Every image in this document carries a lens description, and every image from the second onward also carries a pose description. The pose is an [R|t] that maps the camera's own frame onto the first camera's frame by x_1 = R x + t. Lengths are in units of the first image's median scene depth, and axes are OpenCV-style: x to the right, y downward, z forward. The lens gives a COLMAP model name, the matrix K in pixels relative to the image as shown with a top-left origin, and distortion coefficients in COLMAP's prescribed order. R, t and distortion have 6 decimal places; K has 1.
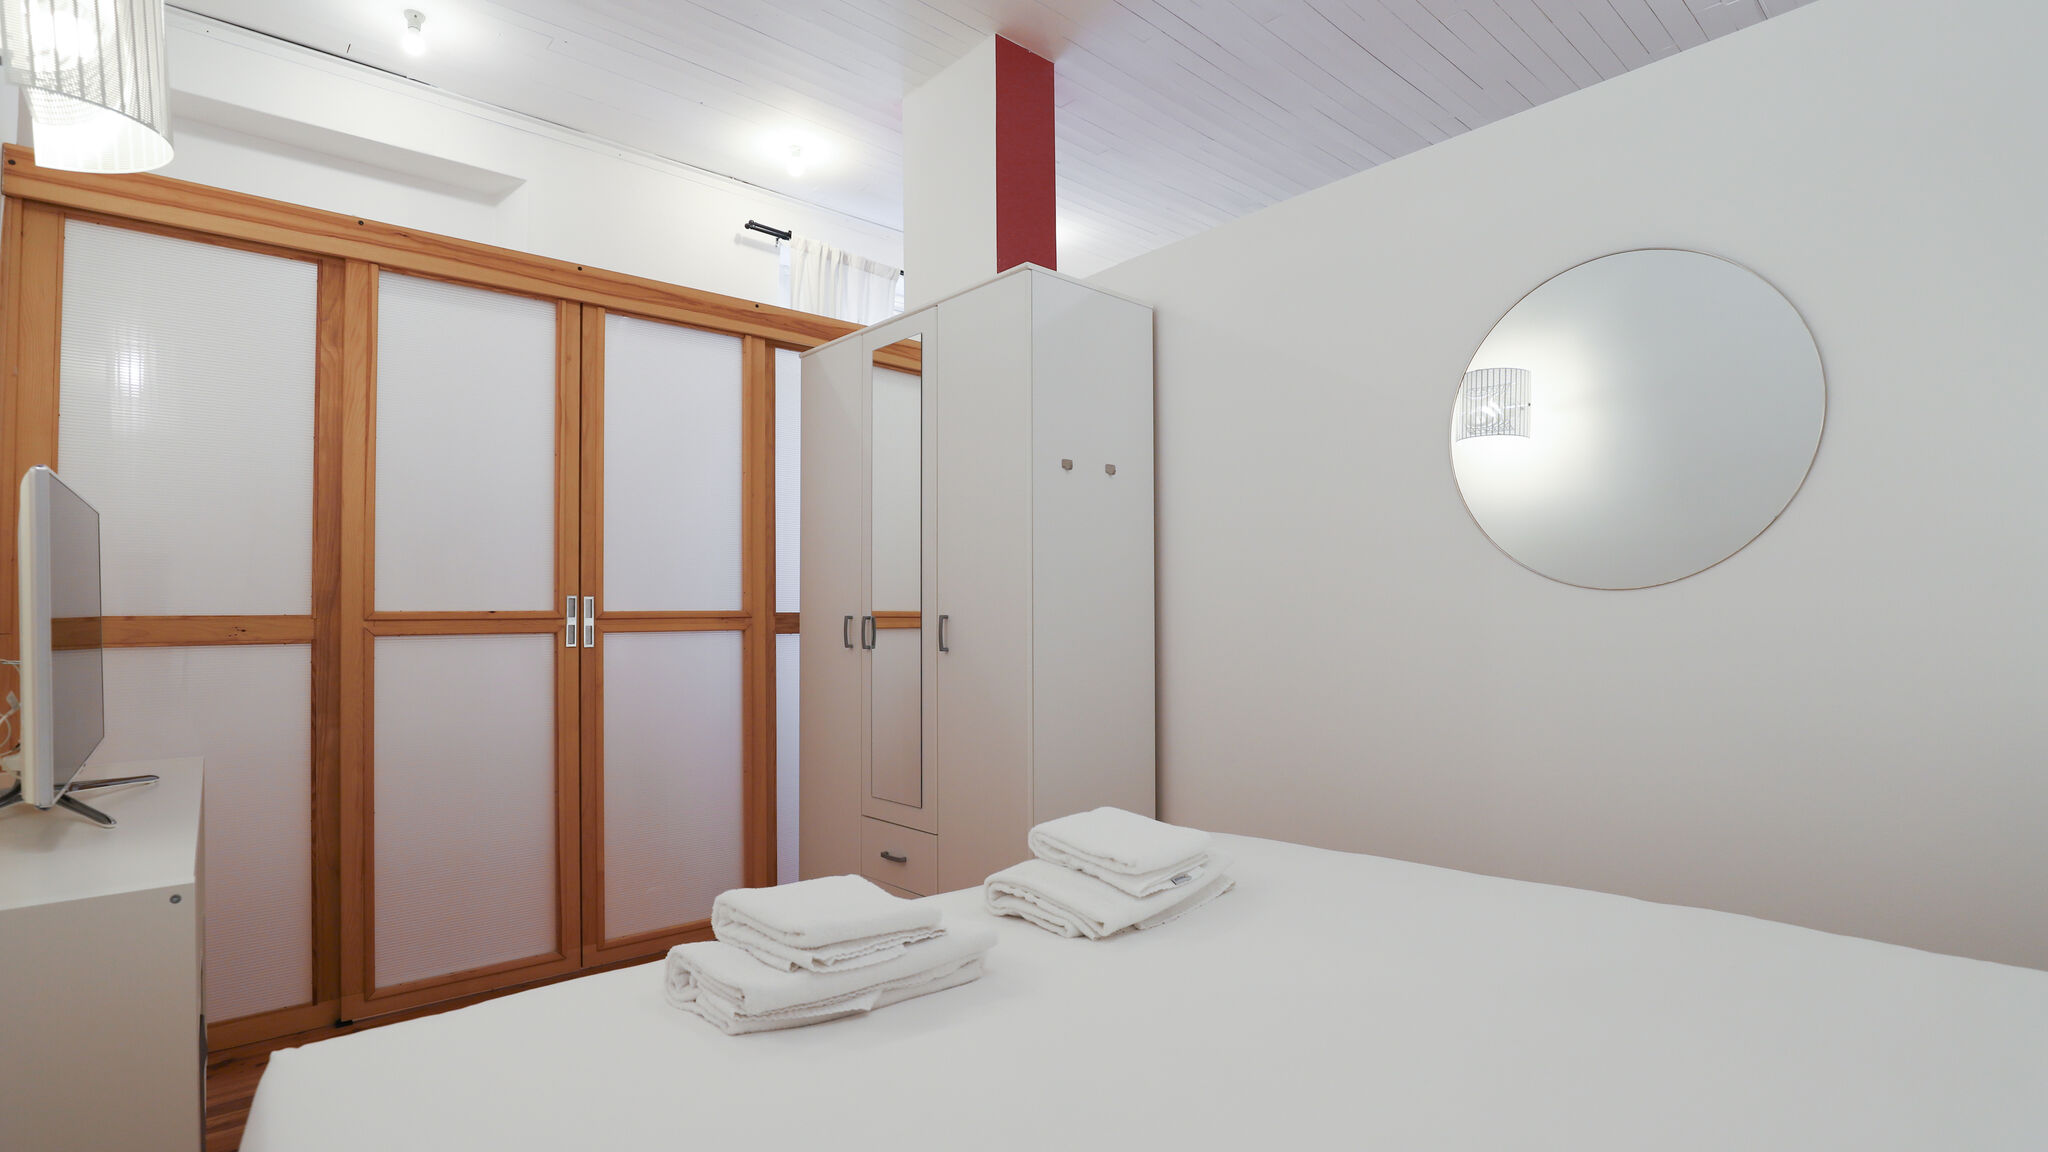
lens RADIAL K [[976.4, 0, 1046.4], [0, 976.4, 609.5], [0, 0, 1]] dist [-0.026642, 0.006775]
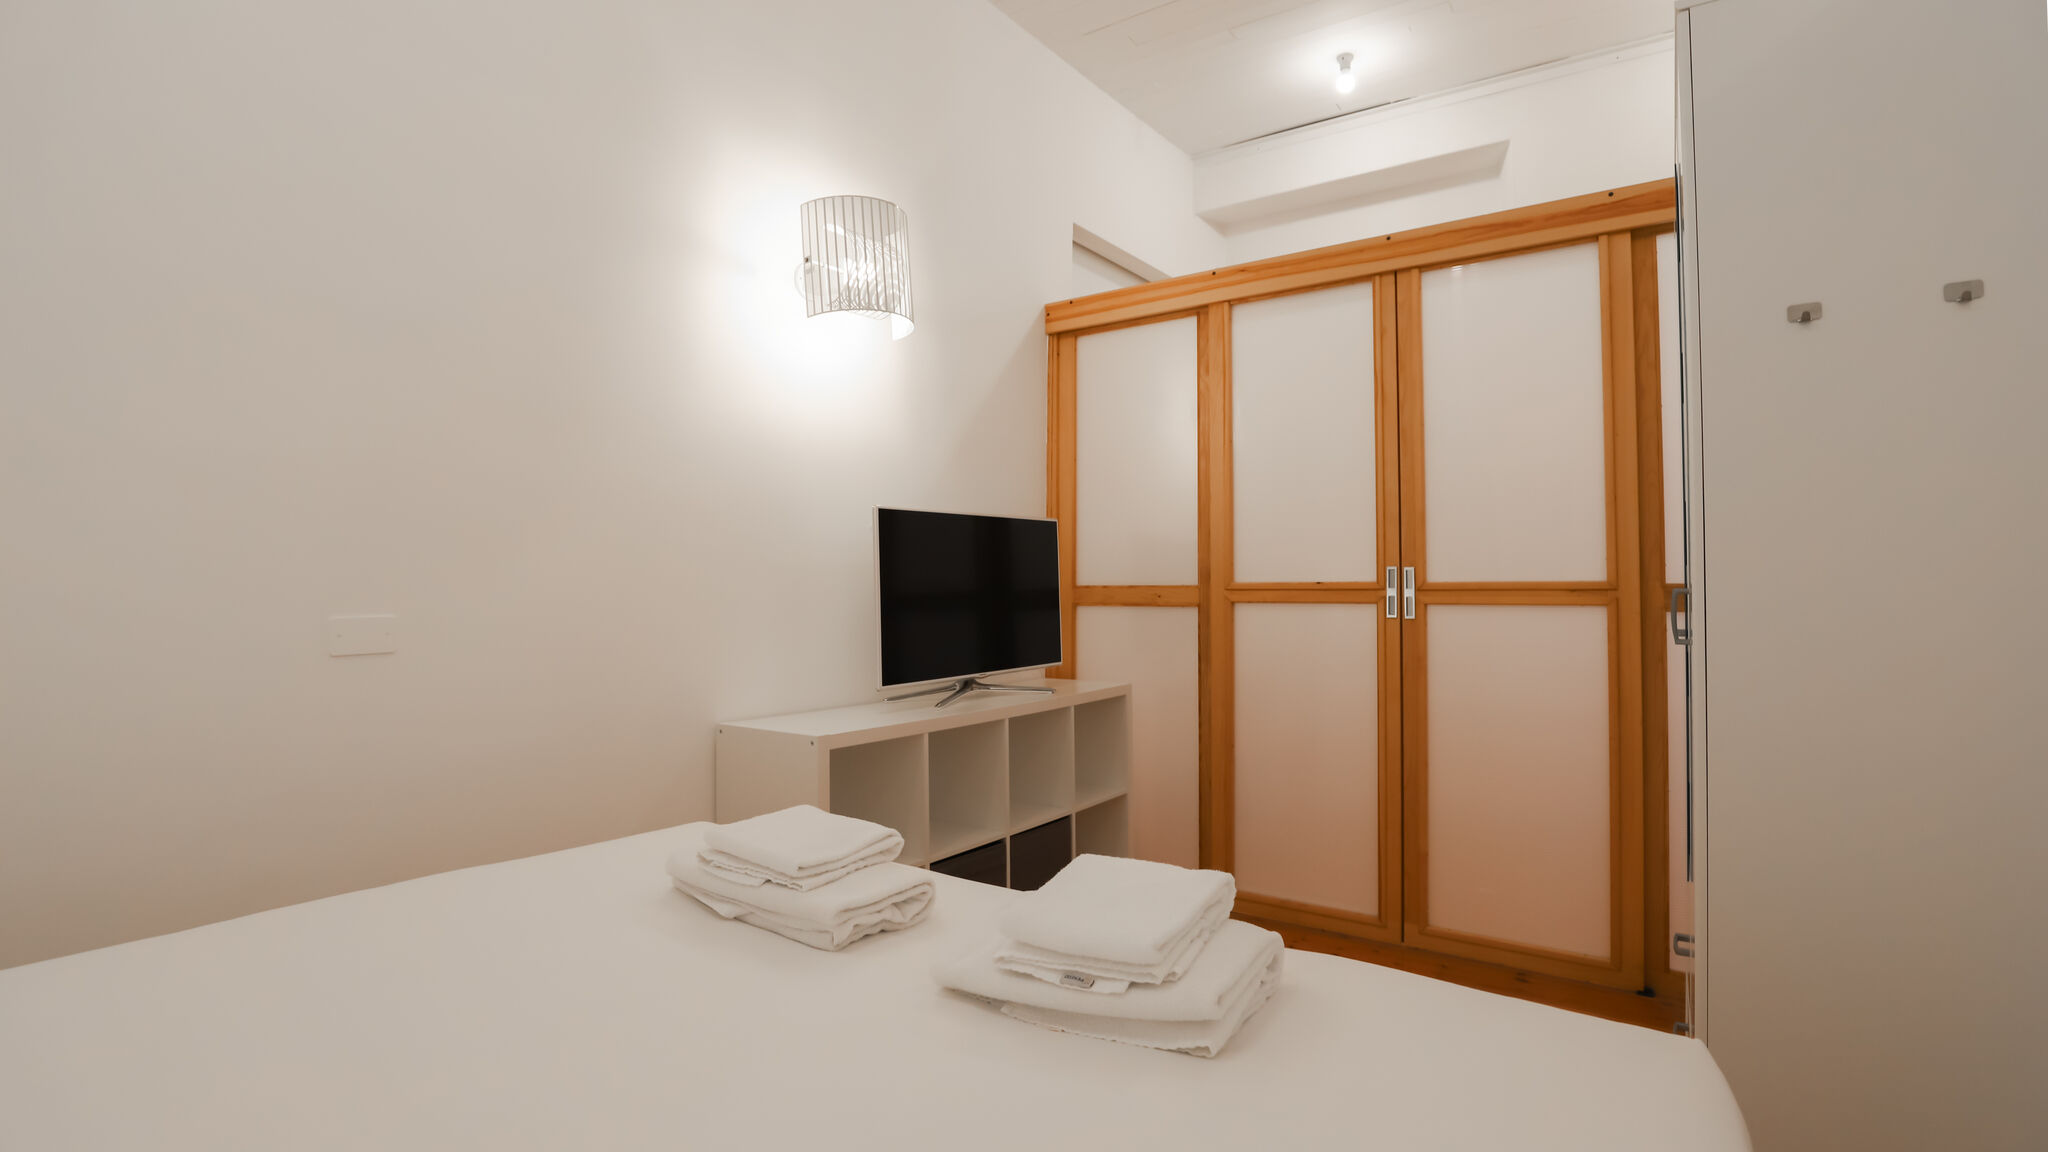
lens RADIAL K [[976.4, 0, 1027.8], [0, 976.4, 571.5], [0, 0, 1]] dist [-0.026642, 0.006775]
pose [[0.216190, -0.009490, -0.976305, 0.408376], [0.003692, 0.999954, -0.008903, -0.001590], [0.976344, -0.001679, 0.216215, 0.418711]]
